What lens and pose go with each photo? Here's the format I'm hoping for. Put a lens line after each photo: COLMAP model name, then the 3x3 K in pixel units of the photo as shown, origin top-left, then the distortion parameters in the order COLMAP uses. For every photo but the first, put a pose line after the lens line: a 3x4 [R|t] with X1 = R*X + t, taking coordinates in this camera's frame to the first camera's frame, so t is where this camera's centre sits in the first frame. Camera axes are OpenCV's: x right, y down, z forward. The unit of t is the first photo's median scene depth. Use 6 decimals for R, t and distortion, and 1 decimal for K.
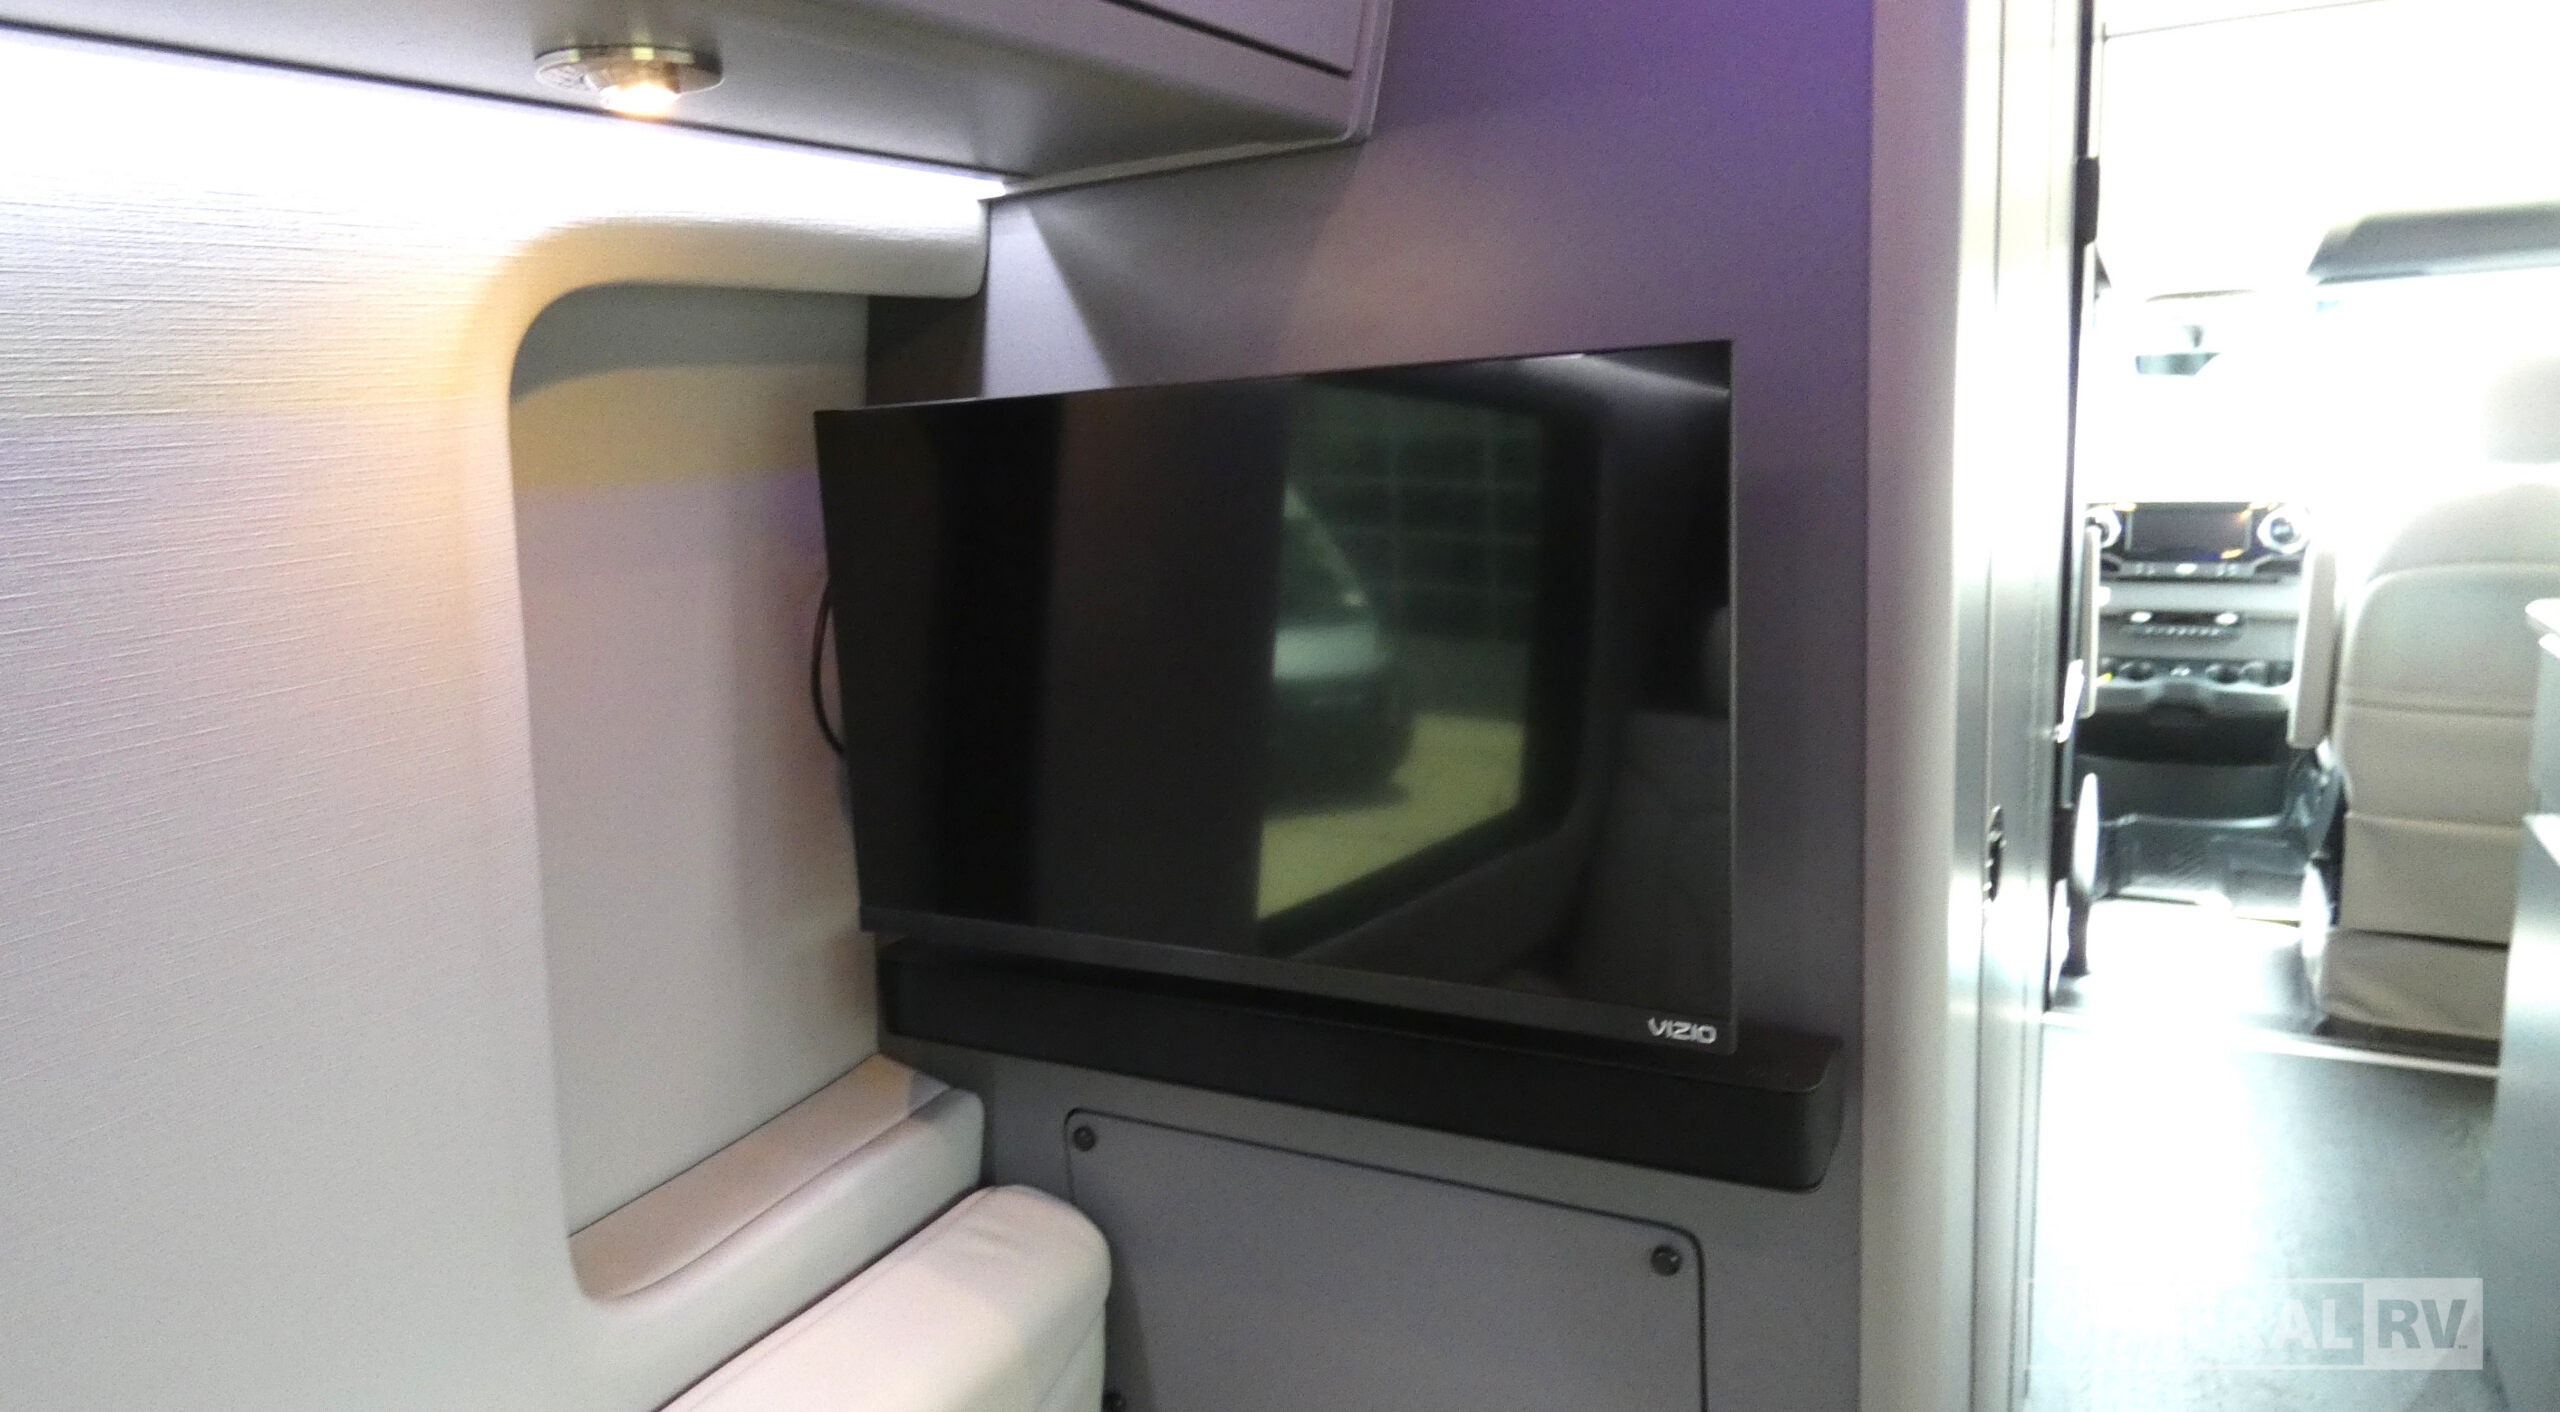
lens RADIAL K [[1547.6, 0, 1280.0], [0, 1547.6, 706.0], [0, 0, 1]] dist [-0.000833, -0.002320]
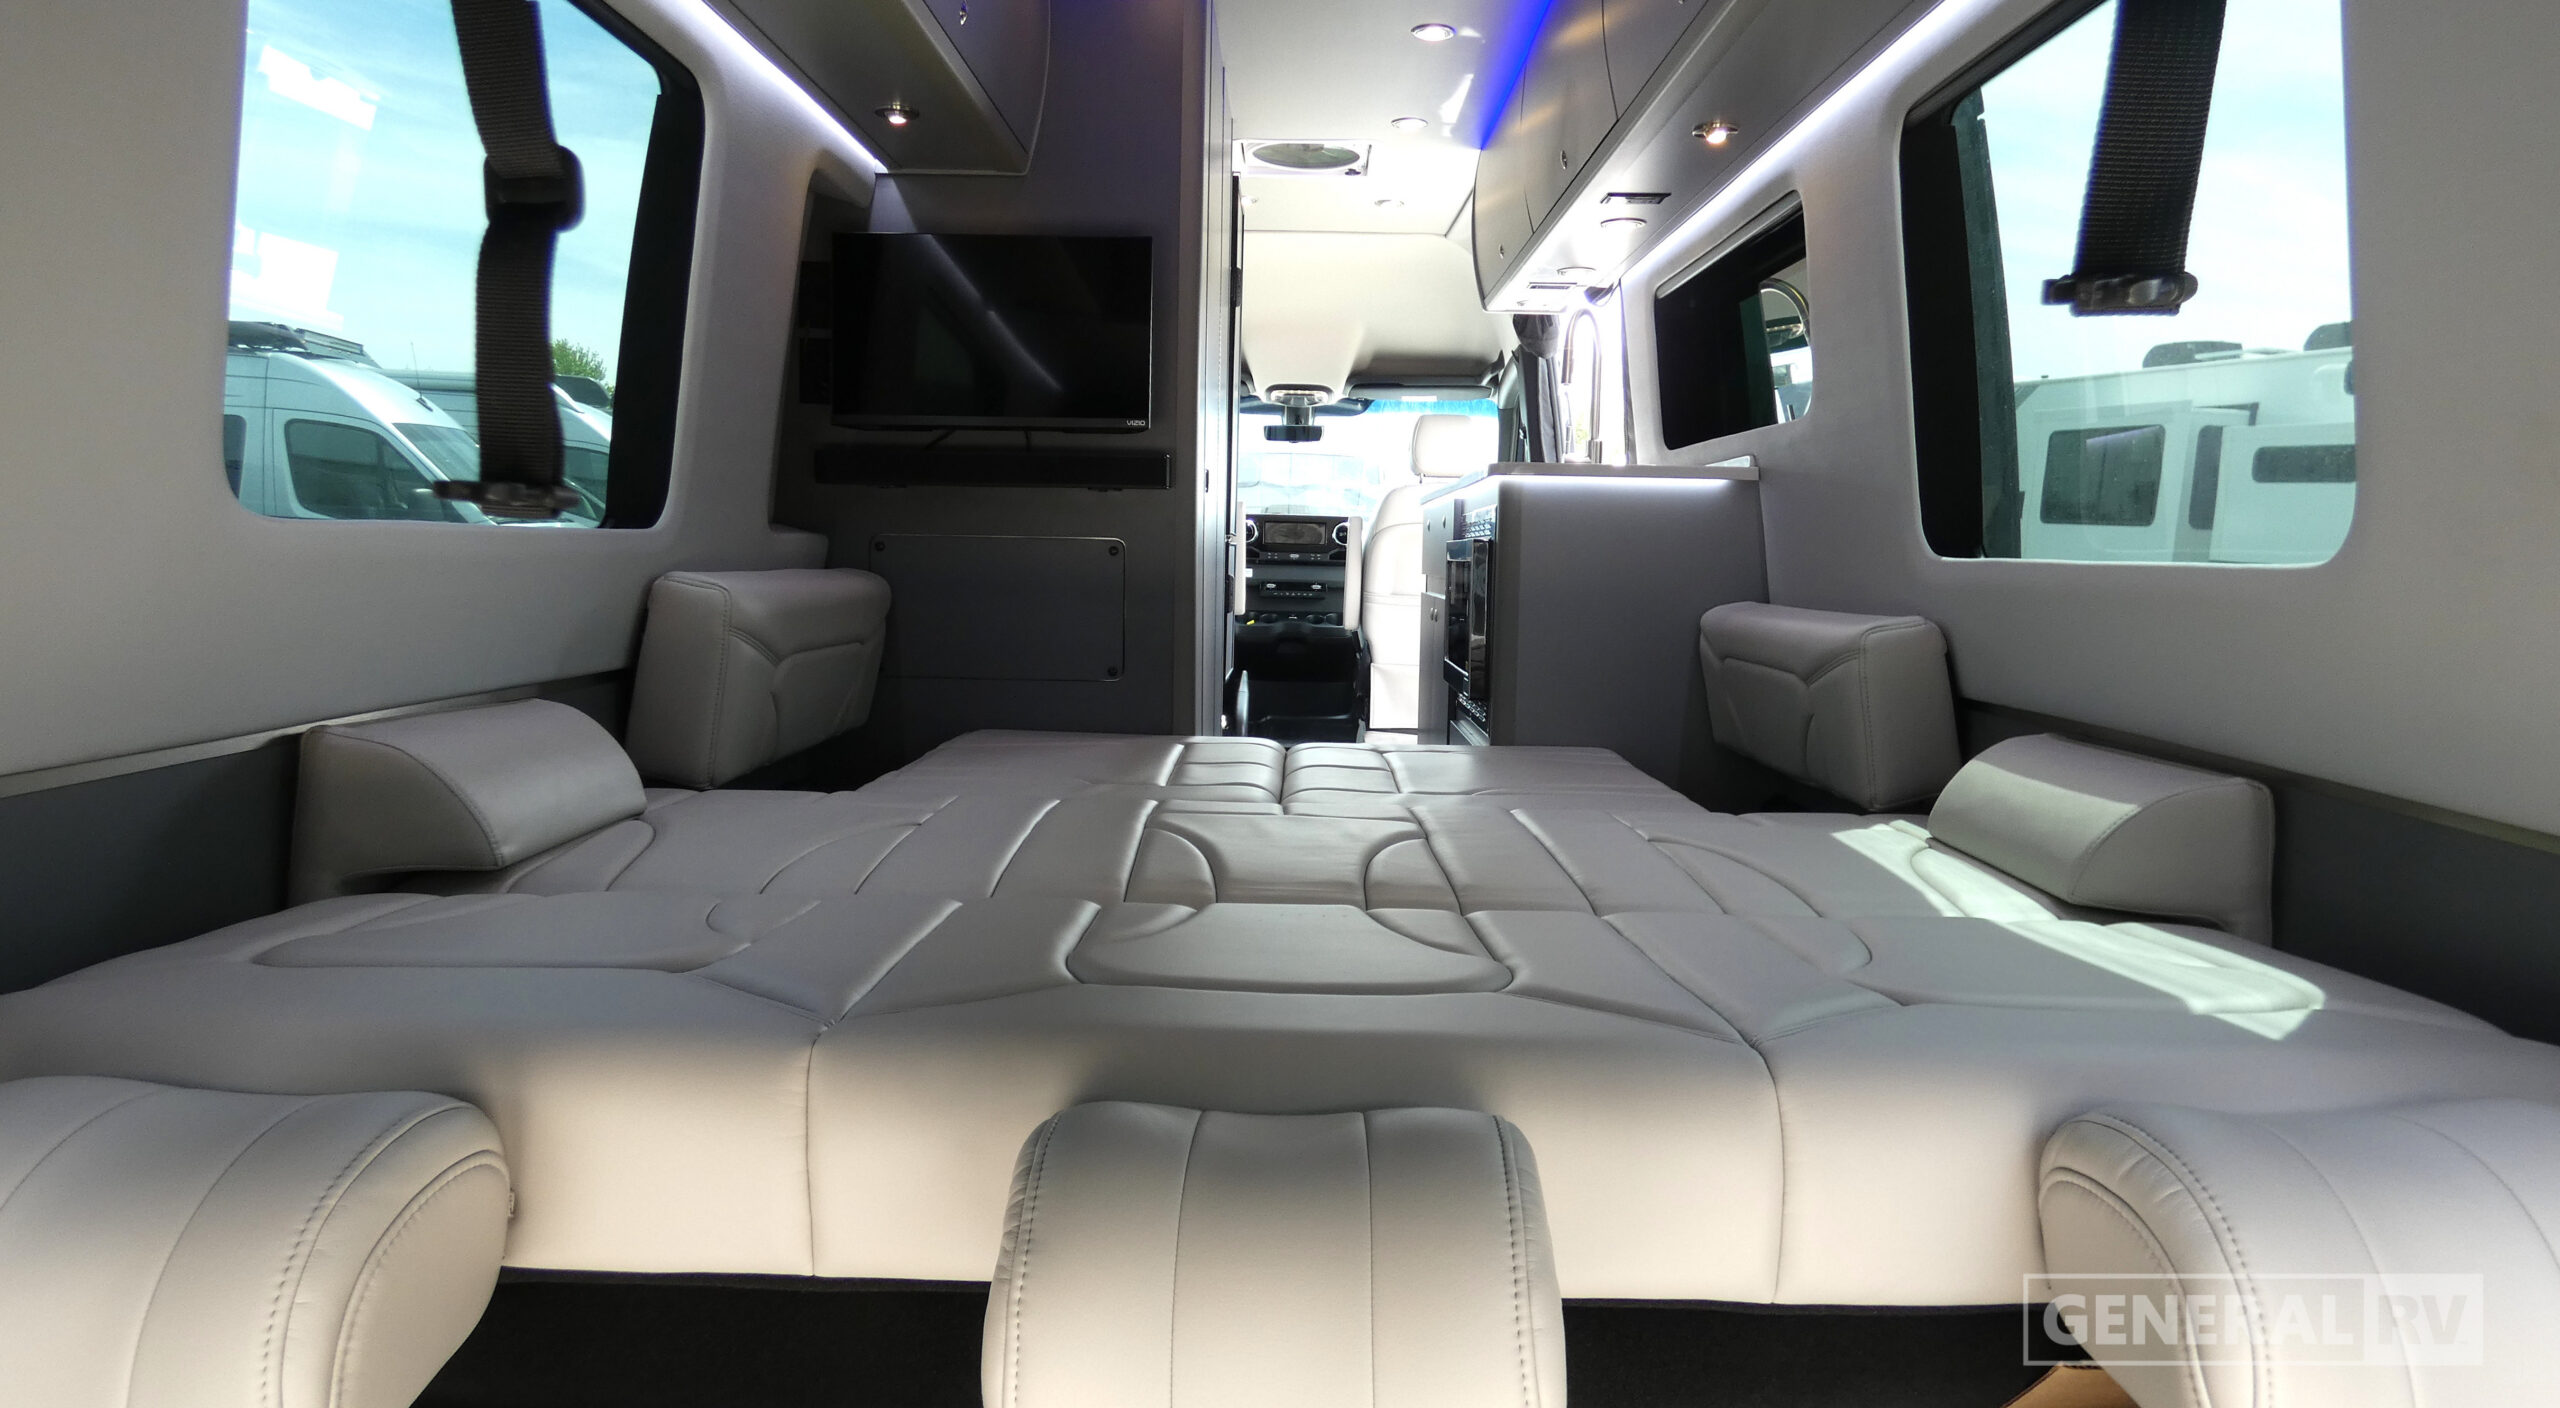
lens RADIAL K [[1547.6, 0, 1280.0], [0, 1547.6, 704.0], [0, 0, 1]] dist [-0.000833, -0.002320]
pose [[0.875039, 0.025637, 0.483372, -0.213206], [0.023180, 0.995231, -0.094748, 0.221946], [-0.483496, 0.094113, 0.870272, -0.399556]]
